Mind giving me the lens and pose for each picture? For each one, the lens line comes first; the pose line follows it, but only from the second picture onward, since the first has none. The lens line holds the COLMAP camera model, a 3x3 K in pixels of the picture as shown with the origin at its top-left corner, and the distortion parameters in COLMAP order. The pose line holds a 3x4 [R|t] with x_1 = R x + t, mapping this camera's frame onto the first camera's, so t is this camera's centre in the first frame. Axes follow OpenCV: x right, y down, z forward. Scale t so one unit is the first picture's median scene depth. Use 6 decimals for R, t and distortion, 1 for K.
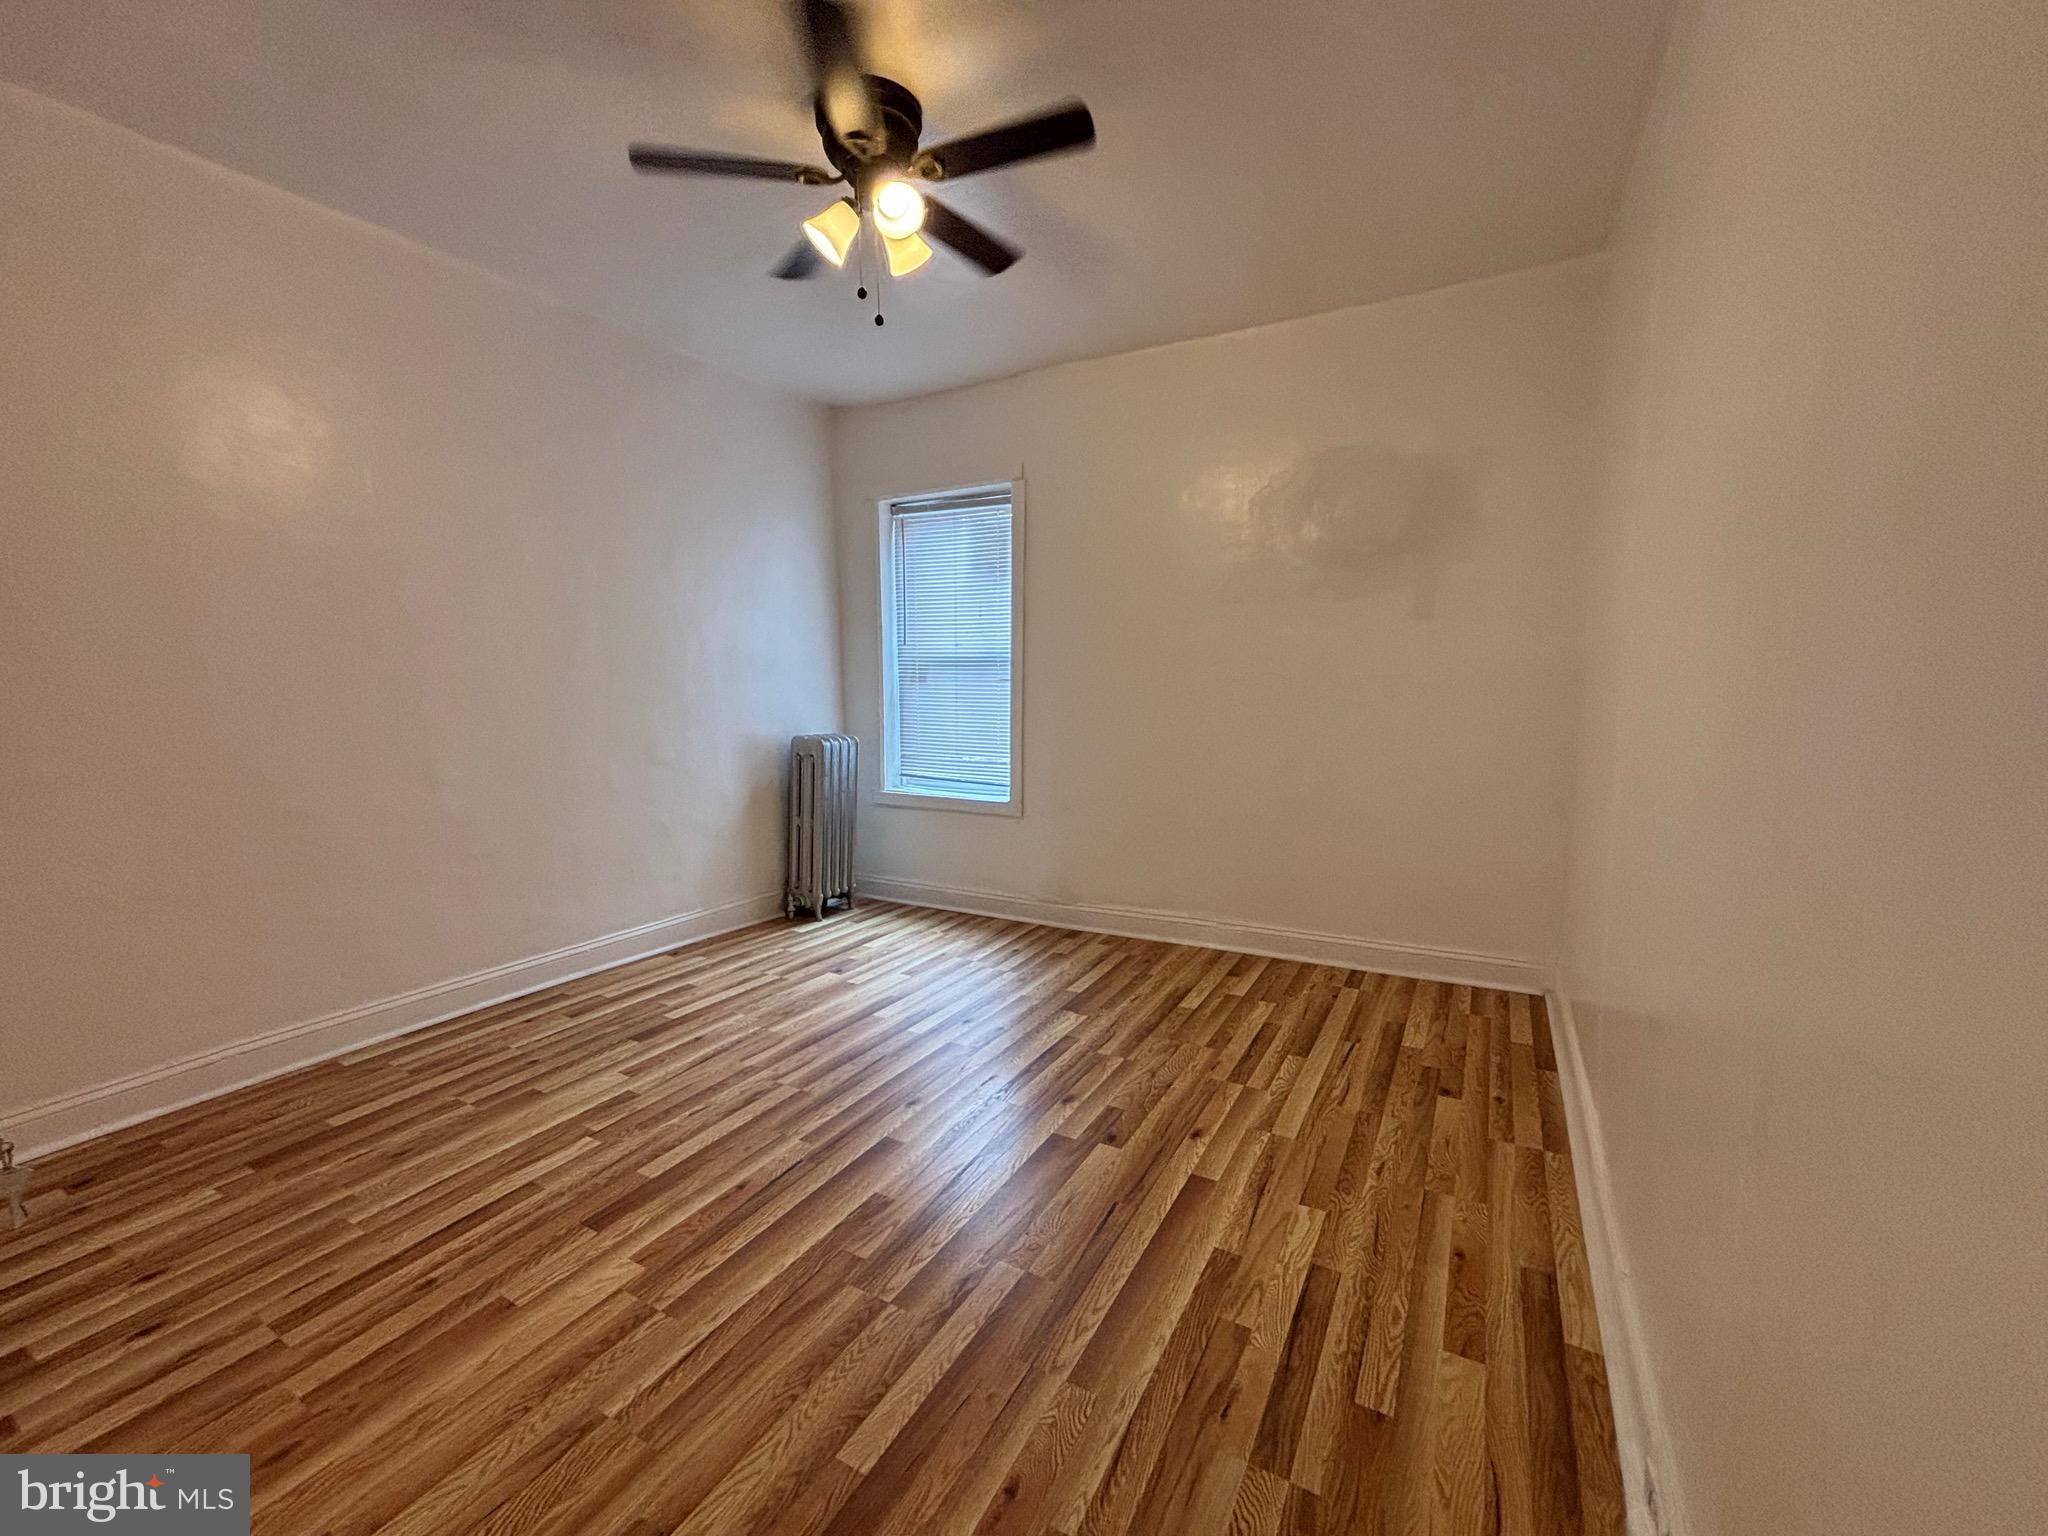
lens RADIAL K [[833.6, 0, 1019.7], [0, 833.6, 759.3], [0, 0, 1]] dist [0.000308, 0.003611]
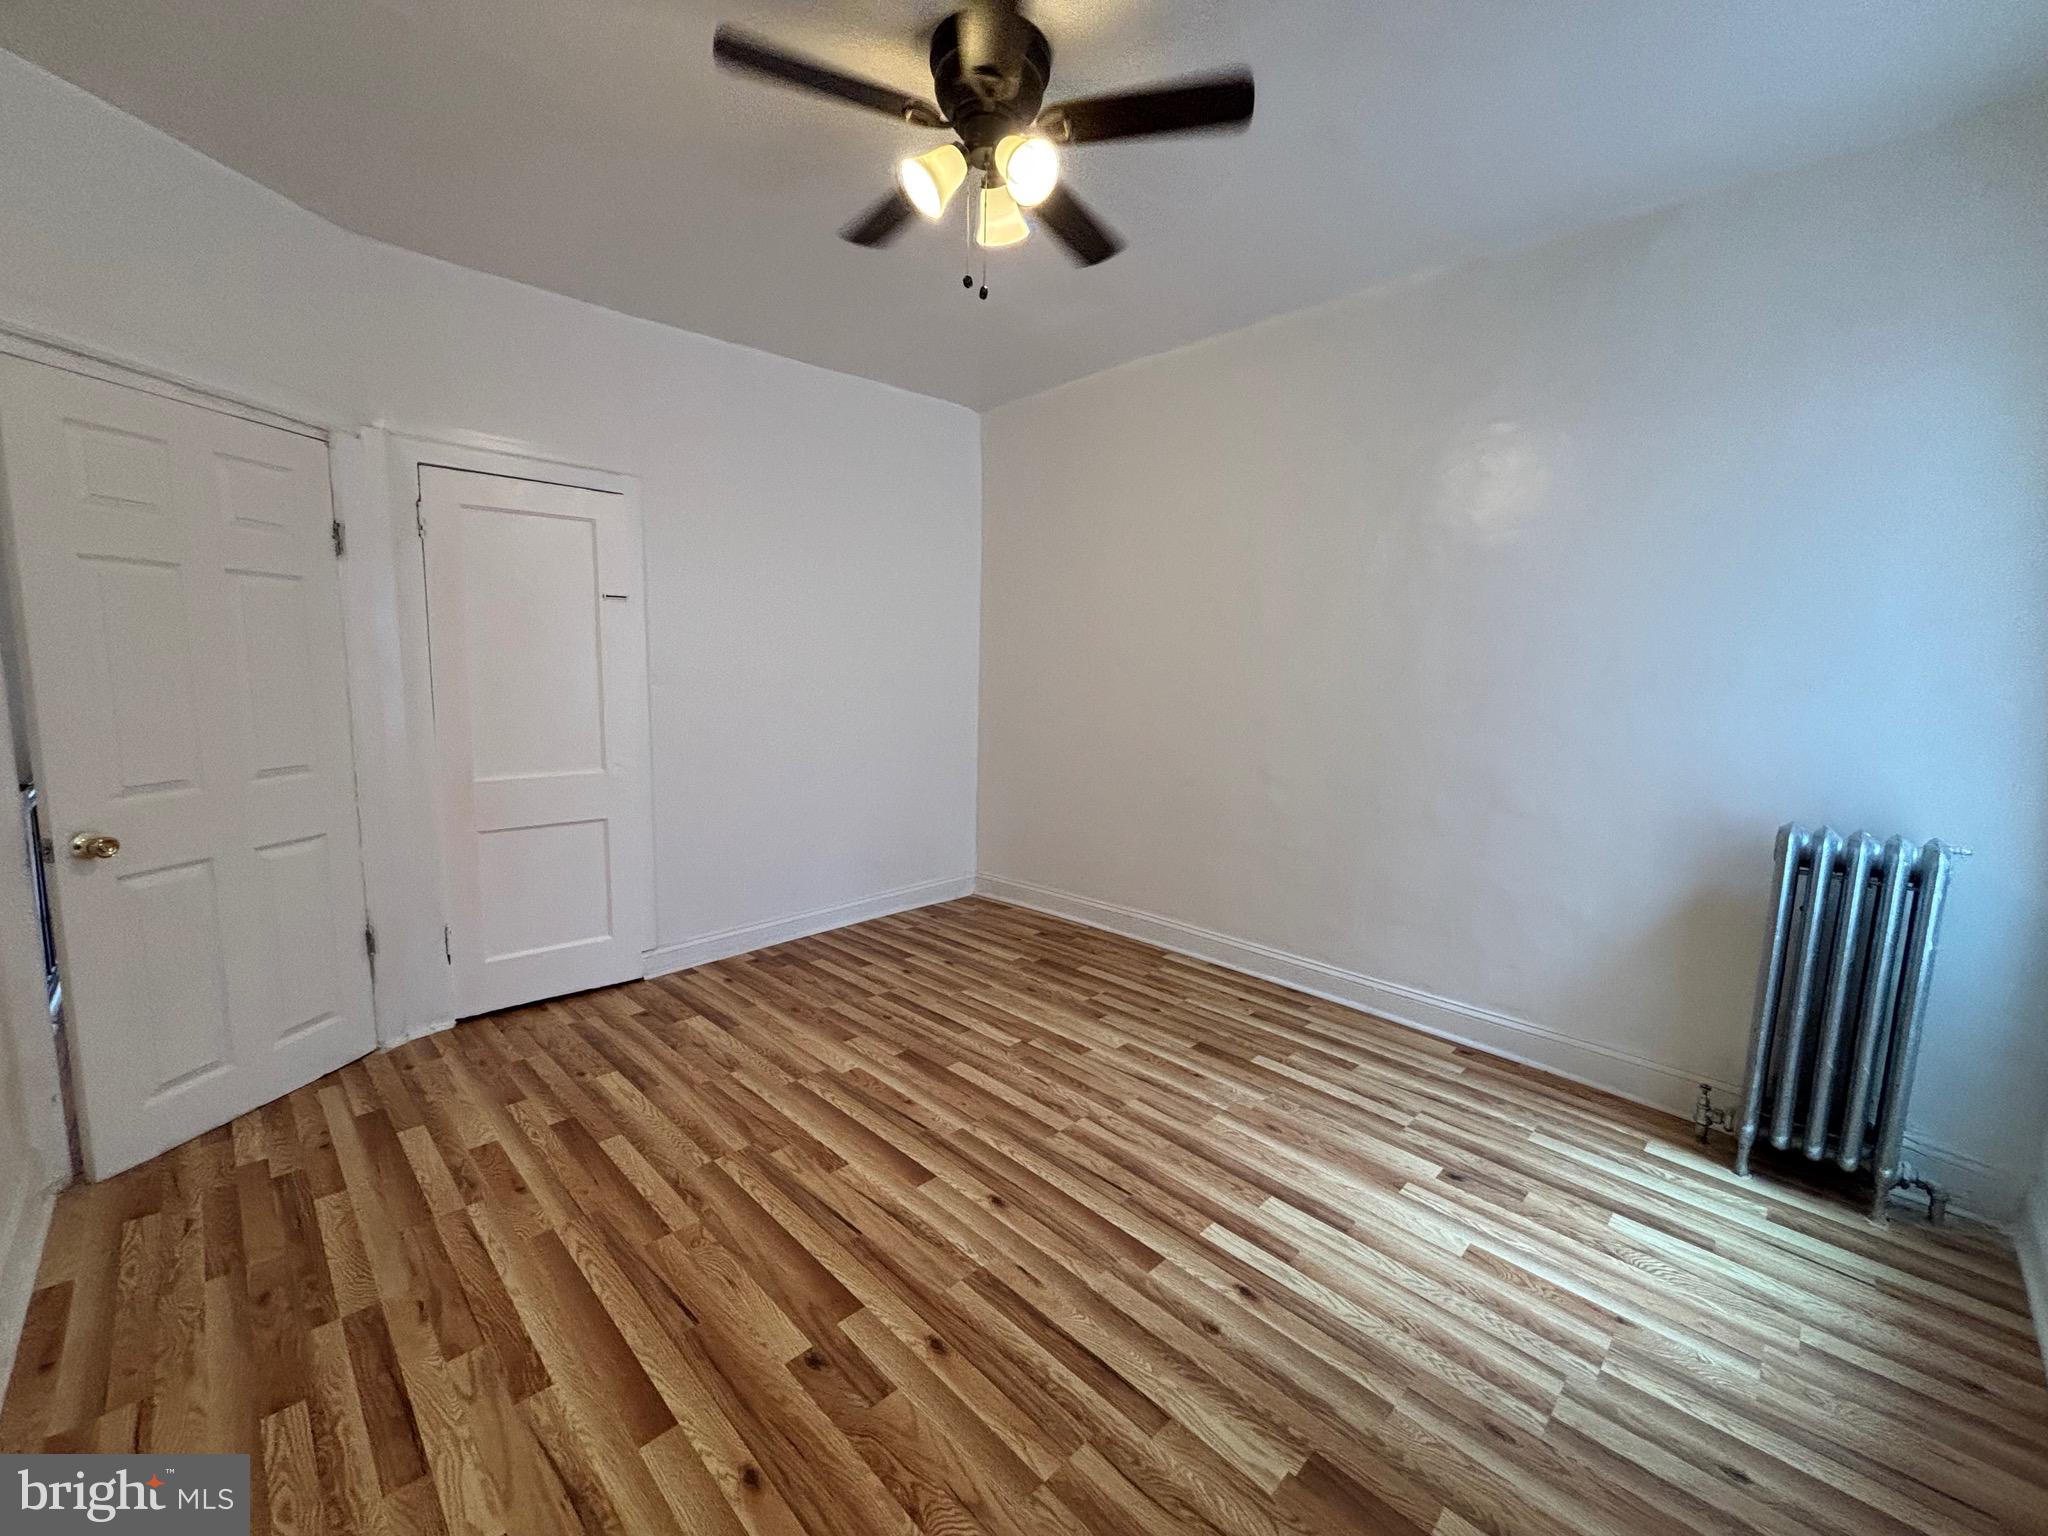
lens RADIAL K [[833.6, 0, 1019.7], [0, 833.6, 759.3], [0, 0, 1]] dist [0.000308, 0.003611]
pose [[-0.267770, 0.111795, -0.956975, 0.640030], [-0.111613, 0.982959, 0.146061, -0.159665], [0.956996, 0.145921, -0.250729, 1.189501]]
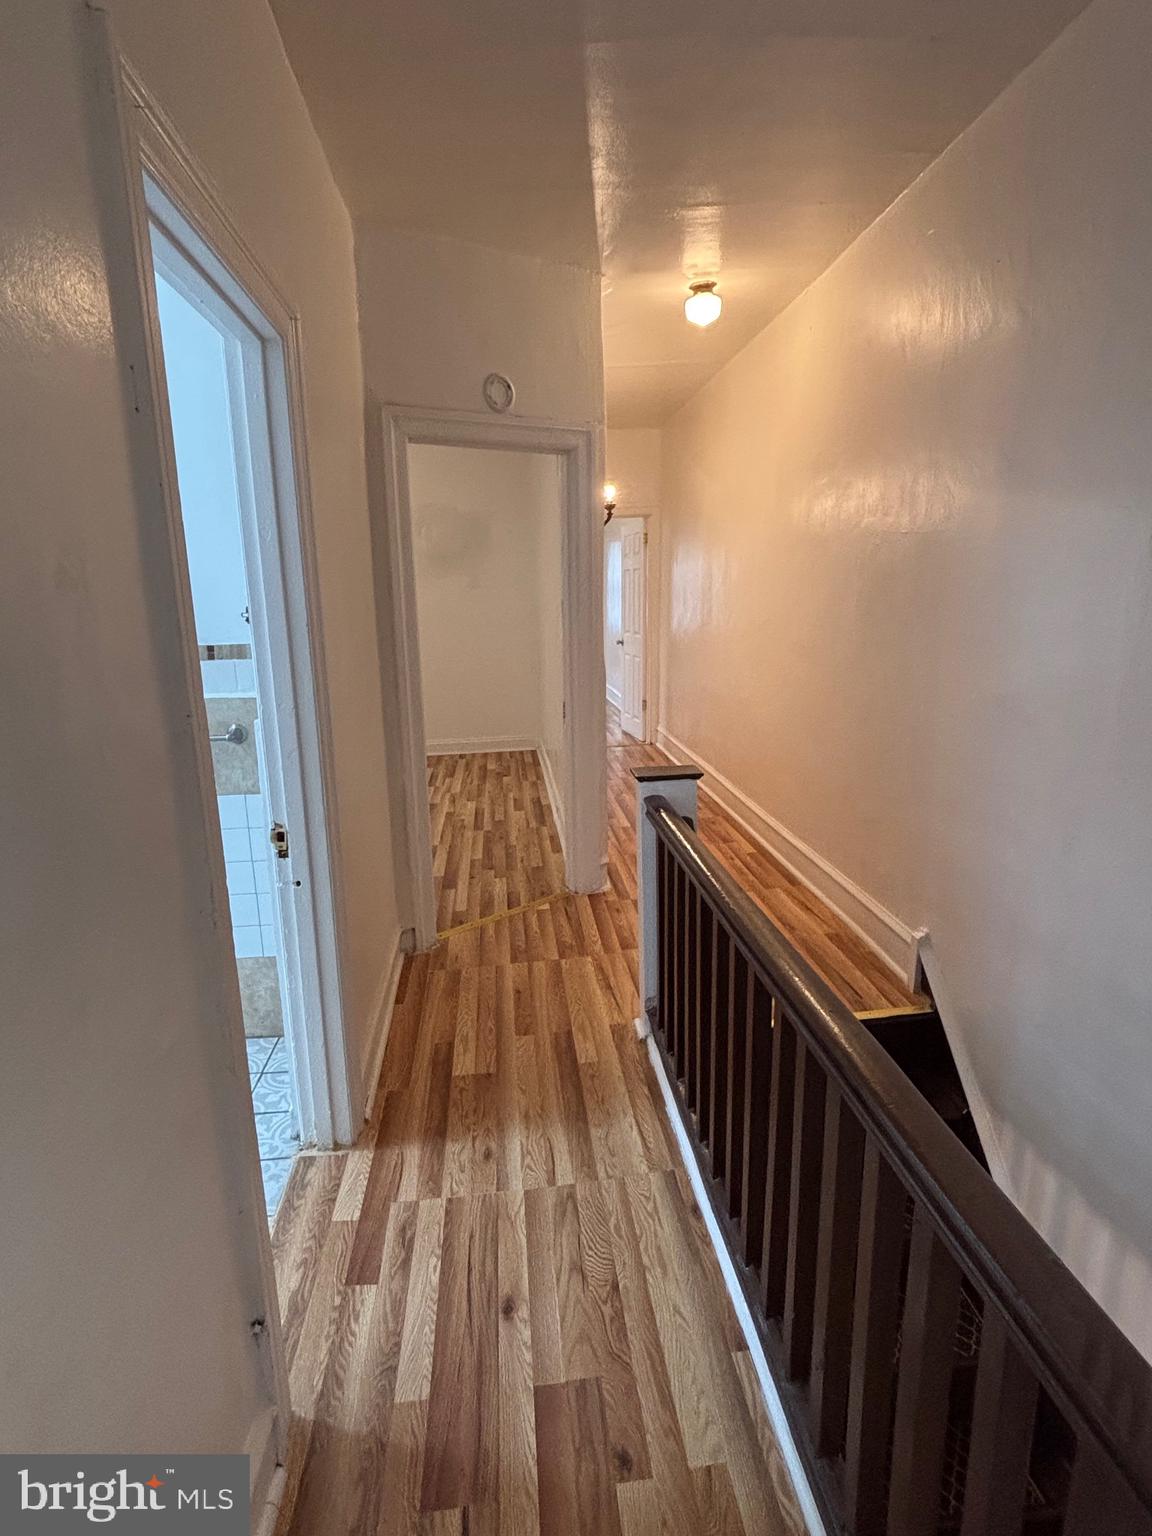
lens RADIAL K [[800.4, 0, 576.0], [0, 800.4, 768.0], [0, 0, 1]] dist [0.000935, -0.000464]
pose [[0.816586, -0.136035, 0.560965, -0.756494], [0.074662, 0.988561, 0.131042, 0.059416], [-0.572375, -0.065124, 0.817402, -1.252182]]
